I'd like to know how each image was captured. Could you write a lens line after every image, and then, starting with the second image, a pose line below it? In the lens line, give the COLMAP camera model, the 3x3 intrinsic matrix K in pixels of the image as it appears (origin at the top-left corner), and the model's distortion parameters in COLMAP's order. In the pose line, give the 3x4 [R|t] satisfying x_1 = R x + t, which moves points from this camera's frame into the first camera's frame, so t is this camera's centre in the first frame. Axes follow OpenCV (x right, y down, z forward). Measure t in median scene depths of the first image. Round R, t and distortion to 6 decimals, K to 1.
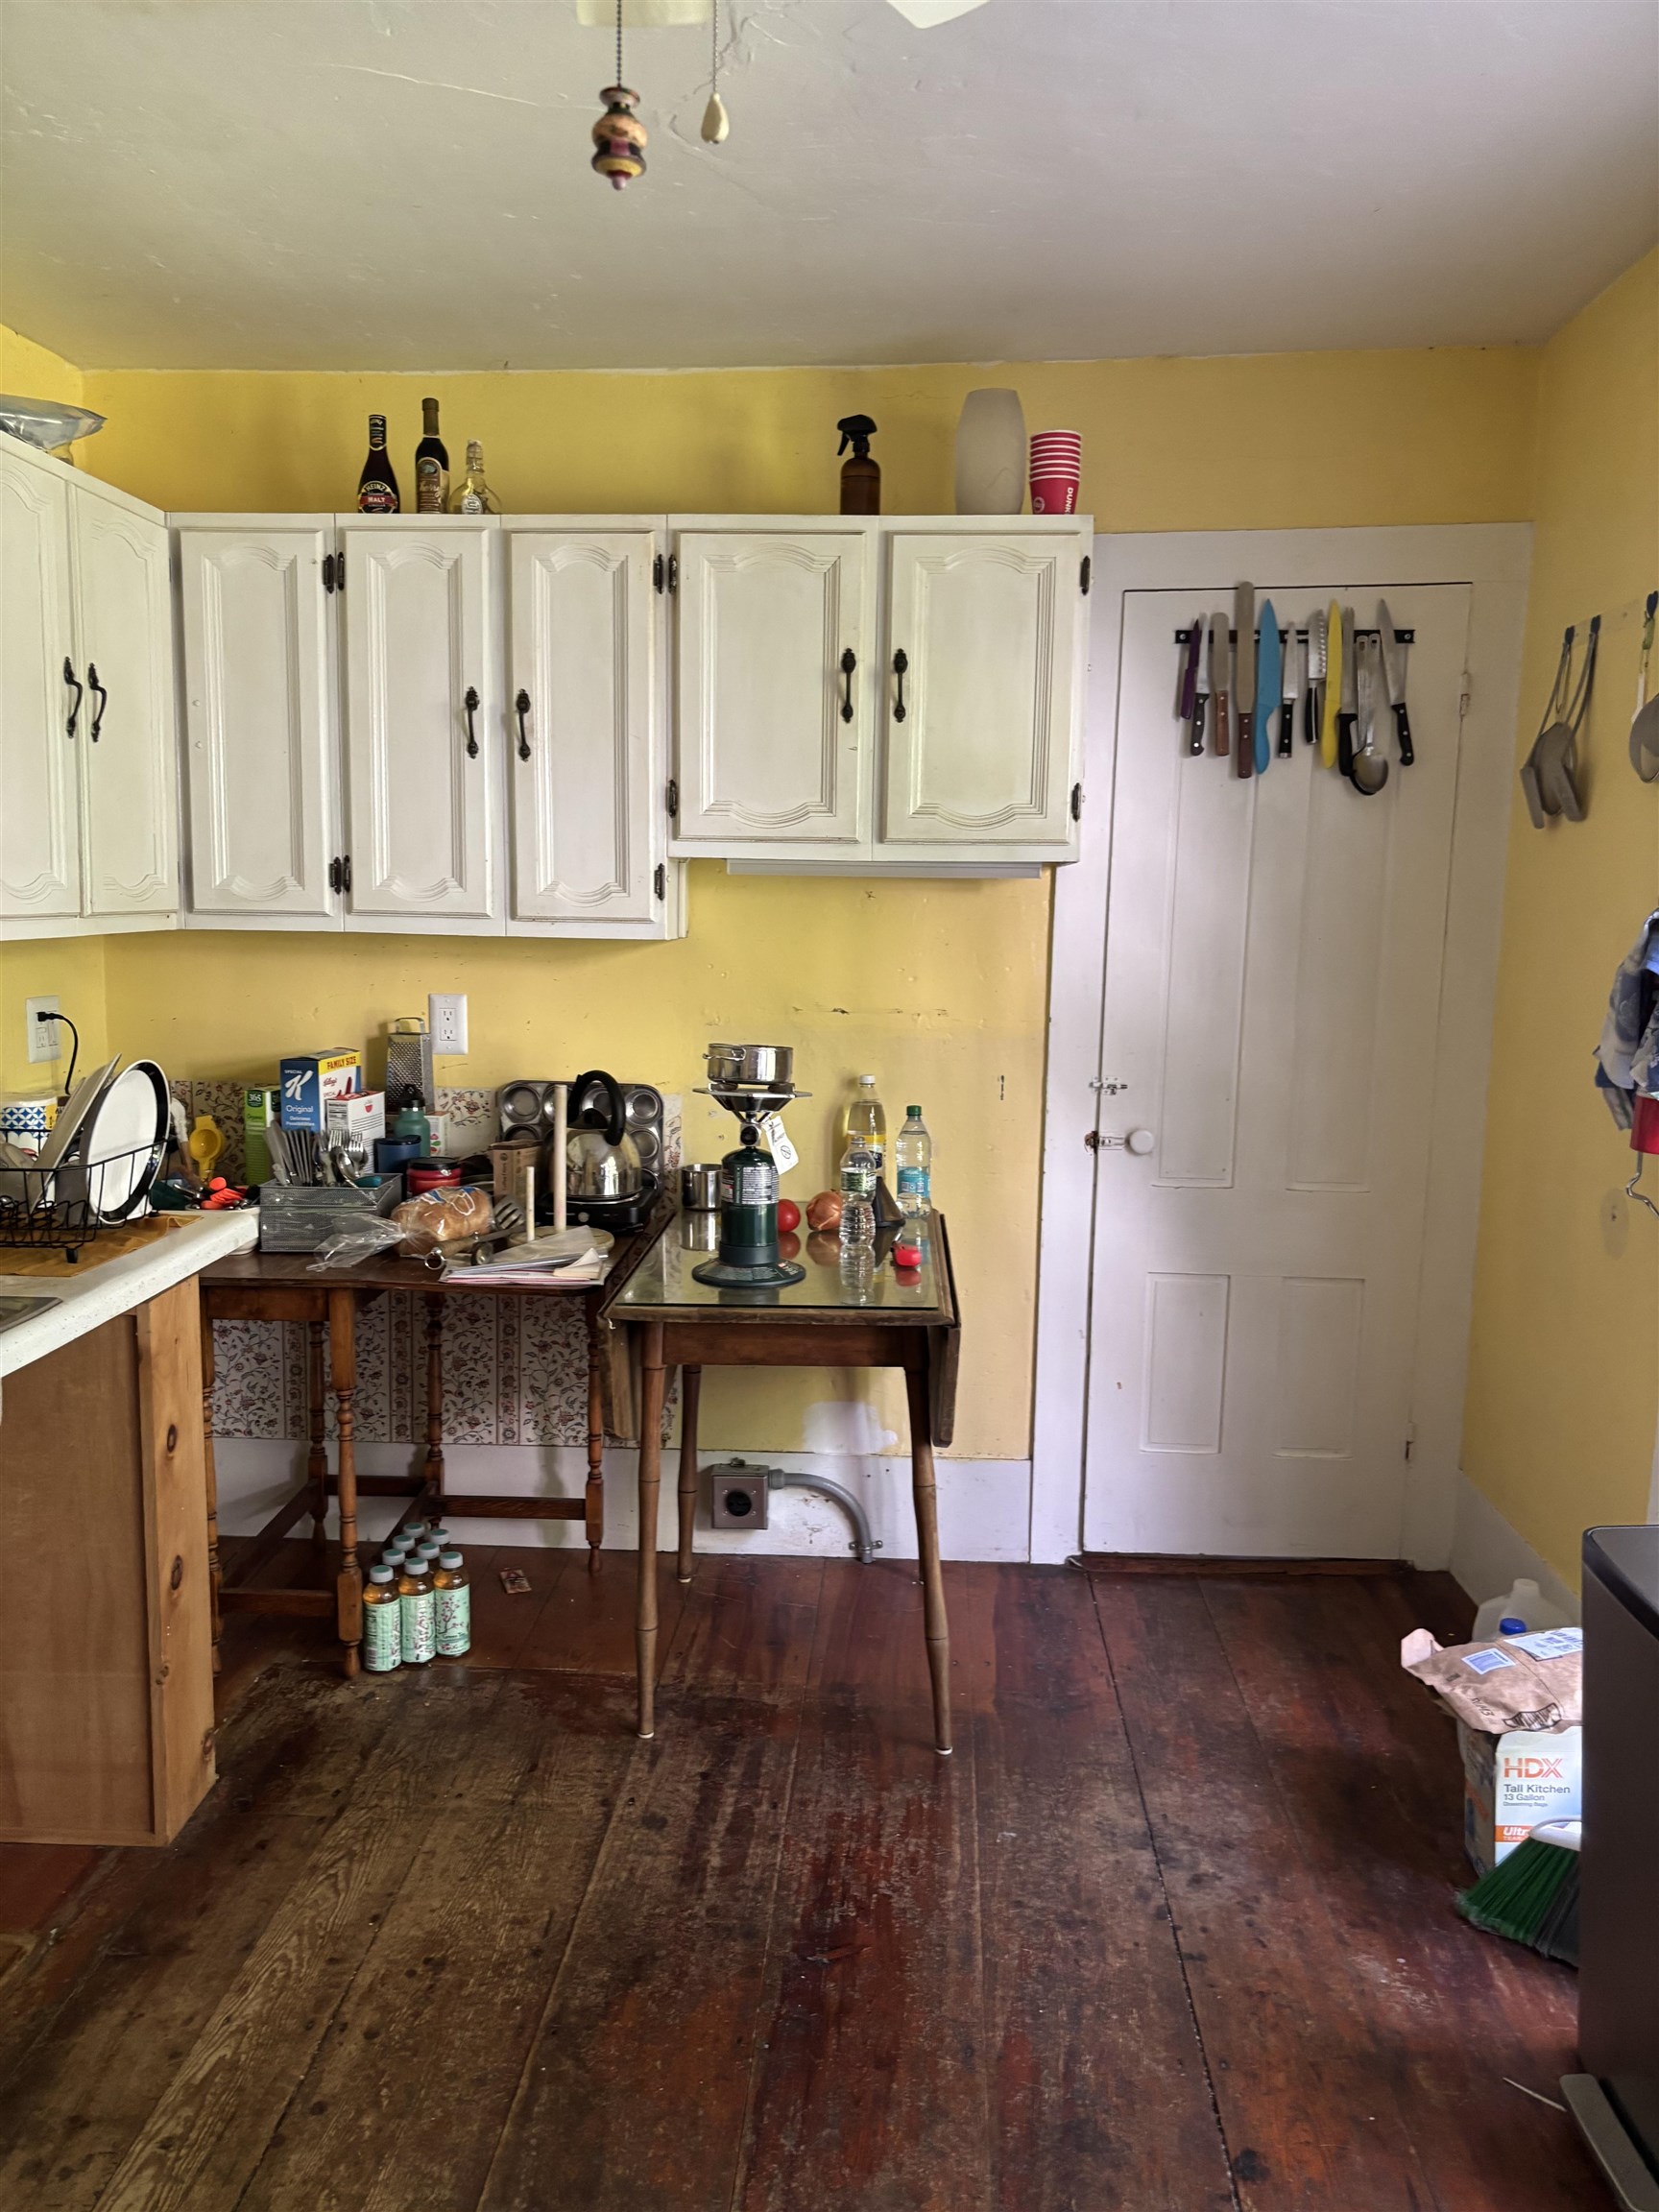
lens RADIAL K [[1700.5, 0, 818.2], [0, 1700.5, 1109.2], [0, 0, 1]] dist [0.046773, -0.049372]
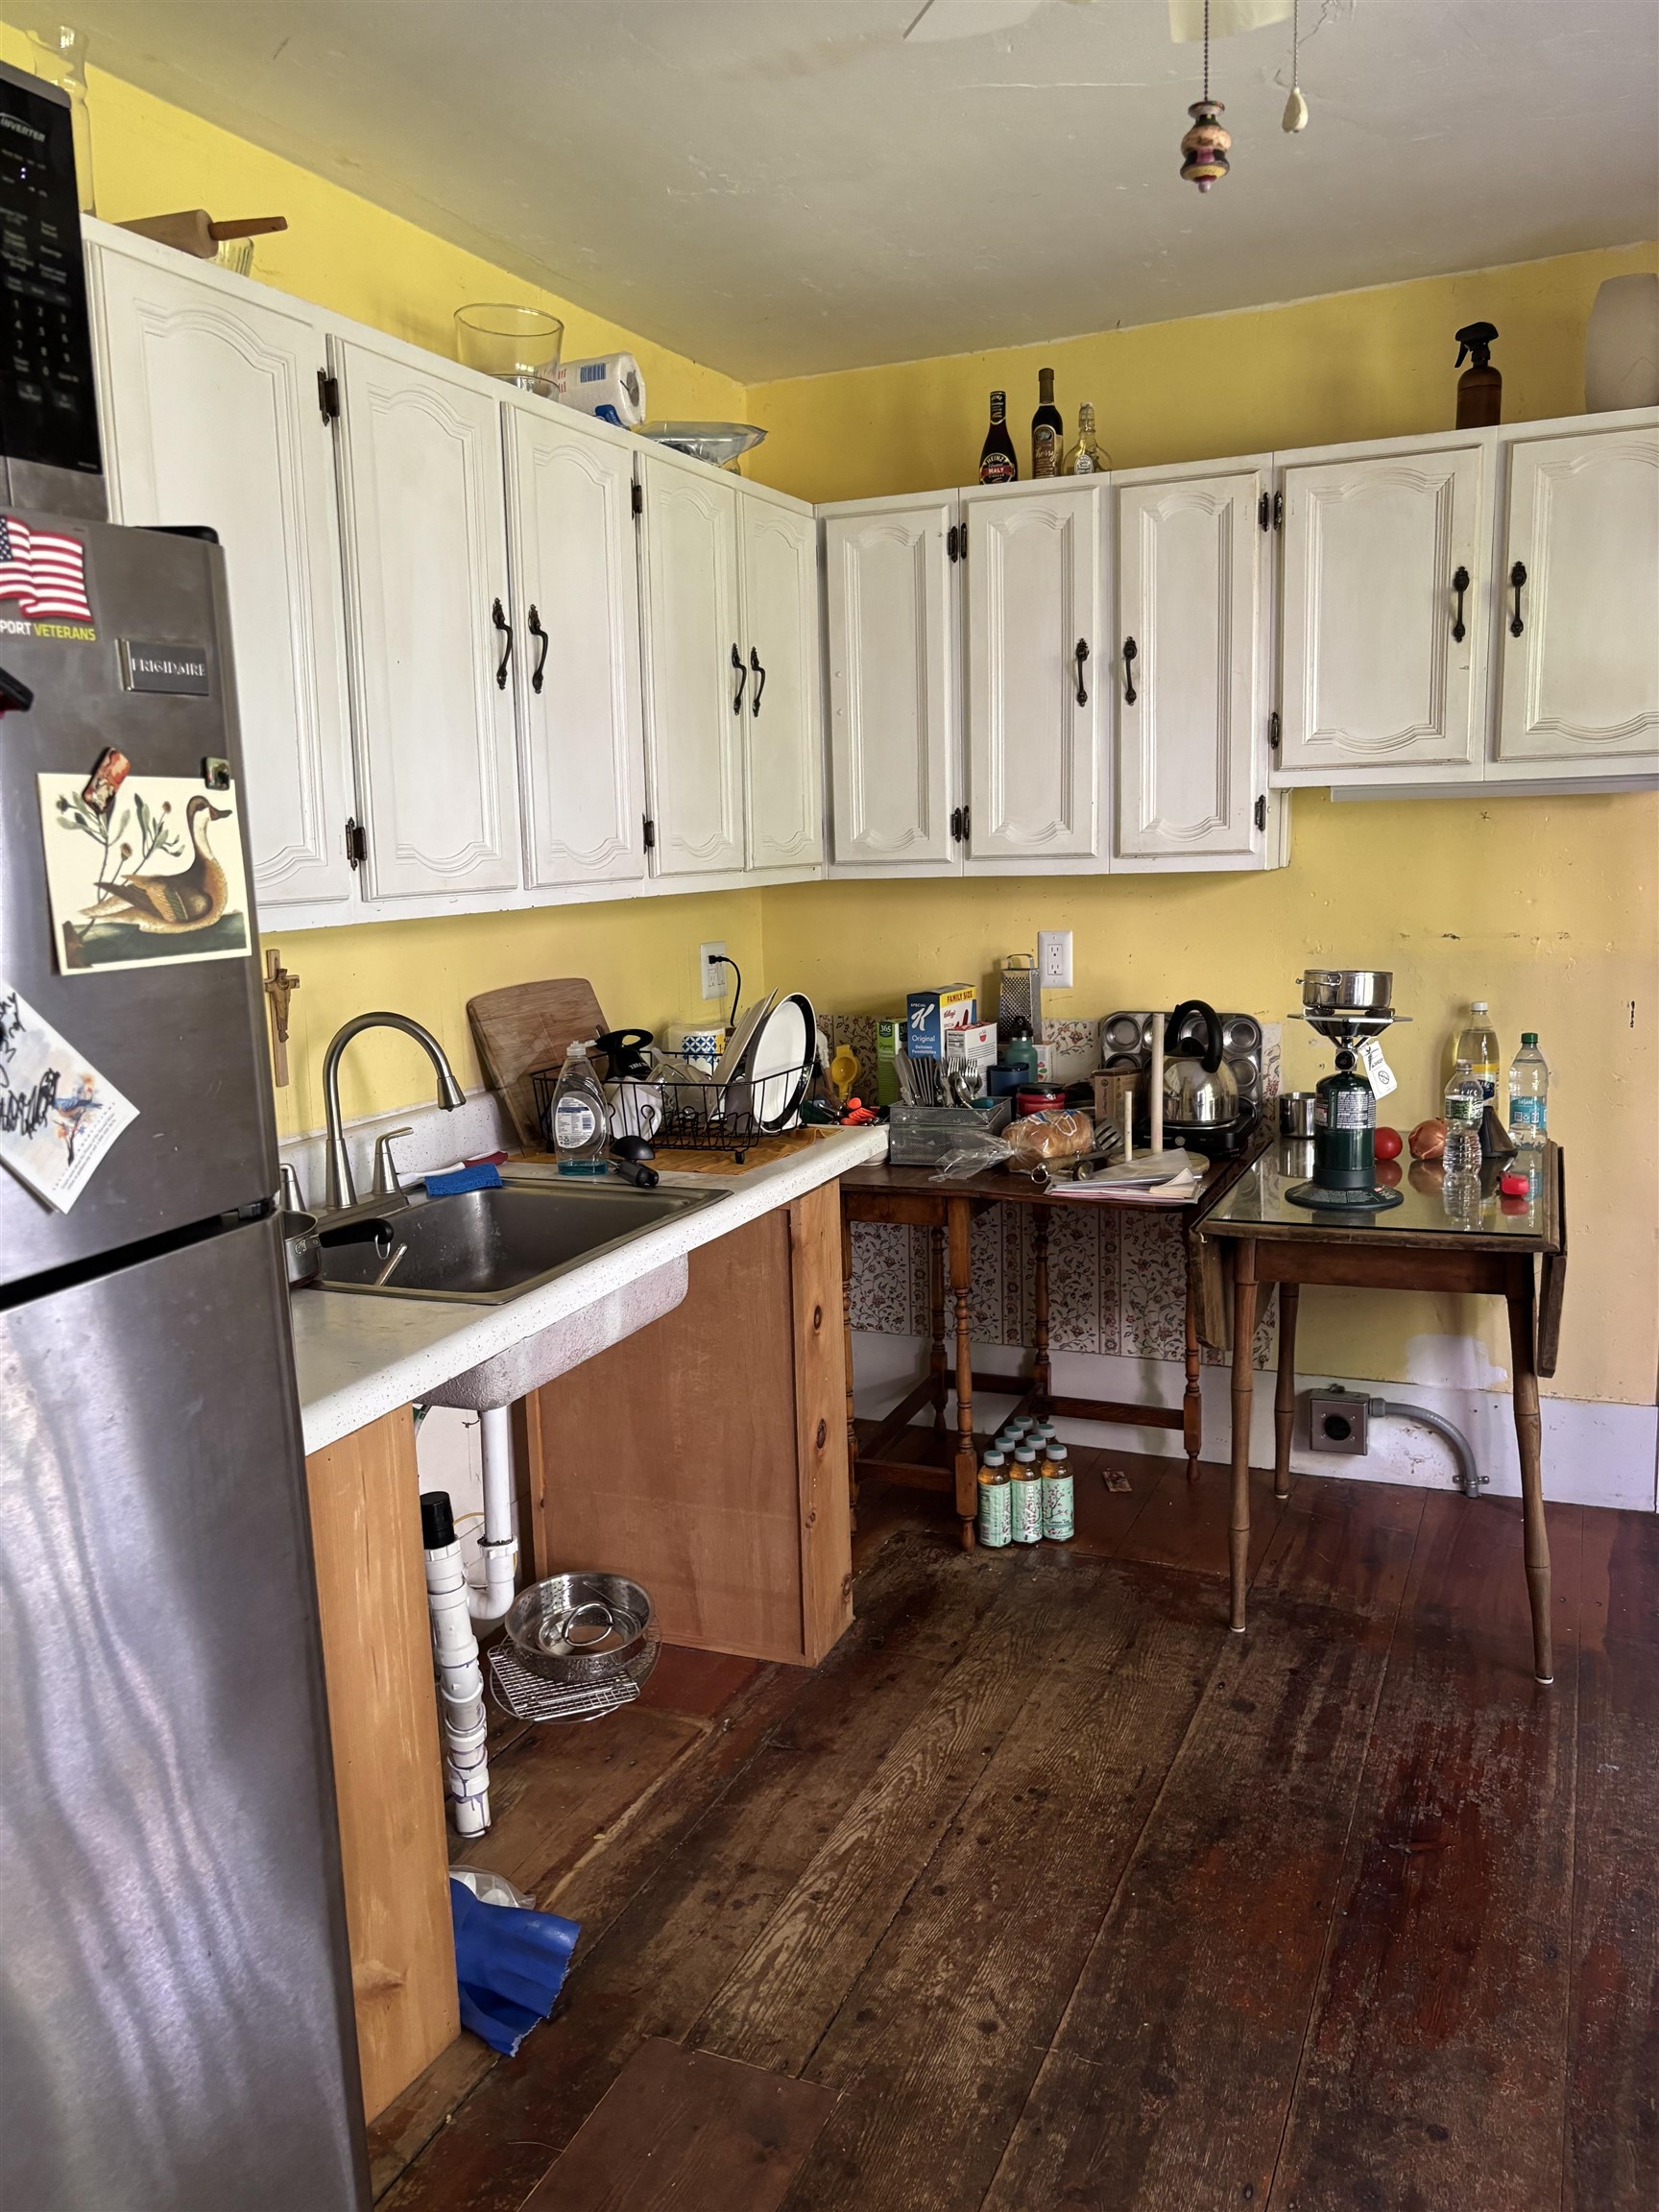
lens RADIAL K [[1703.5, 0, 829.5], [0, 1703.5, 1106.0], [0, 0, 1]] dist [0.122902, -0.147428]
pose [[0.939191, 0.013585, -0.343127, 0.023165], [-0.002651, 0.999474, 0.032315, 0.009246], [0.343385, -0.029440, 0.938733, -0.072983]]
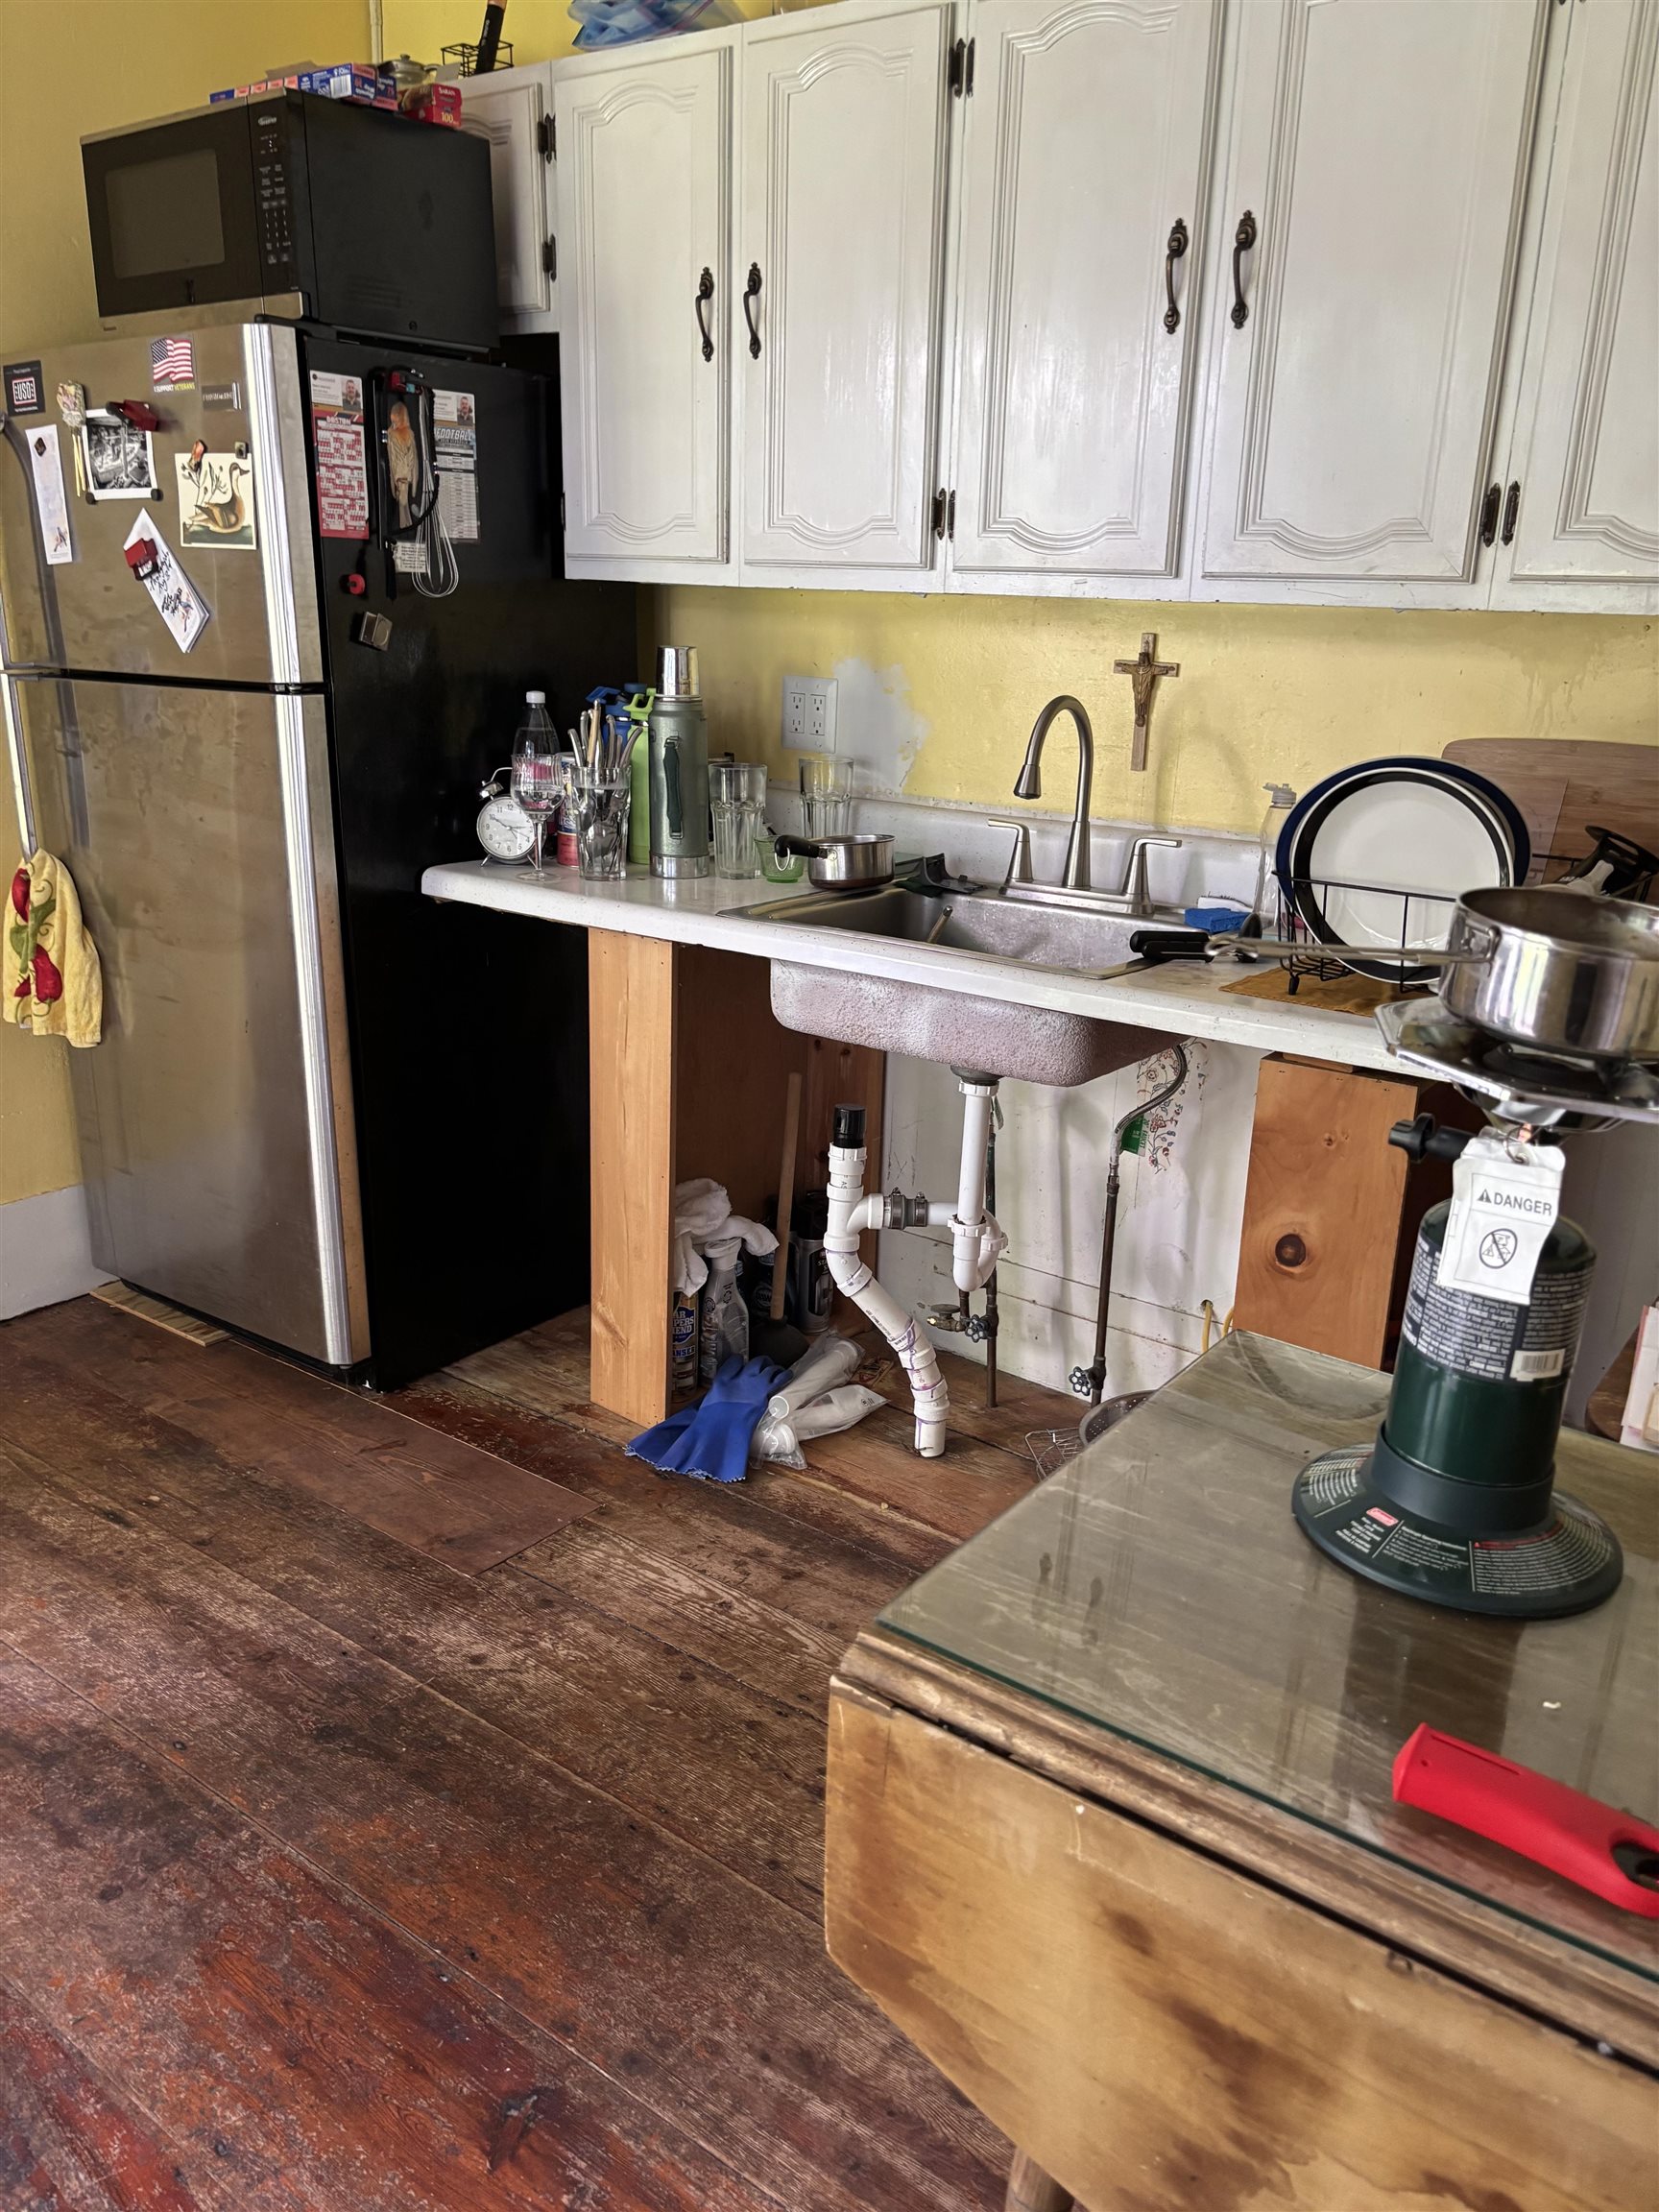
lens RADIAL K [[1675.3, 0, 819.6], [0, 1675.3, 1091.5], [0, 0, 1]] dist [0.075858, -0.077032]
pose [[-0.557602, 0.205833, -0.804185, 0.292595], [-0.151239, 0.927366, 0.342227, -0.091038], [0.816215, 0.312450, -0.485971, 0.966854]]
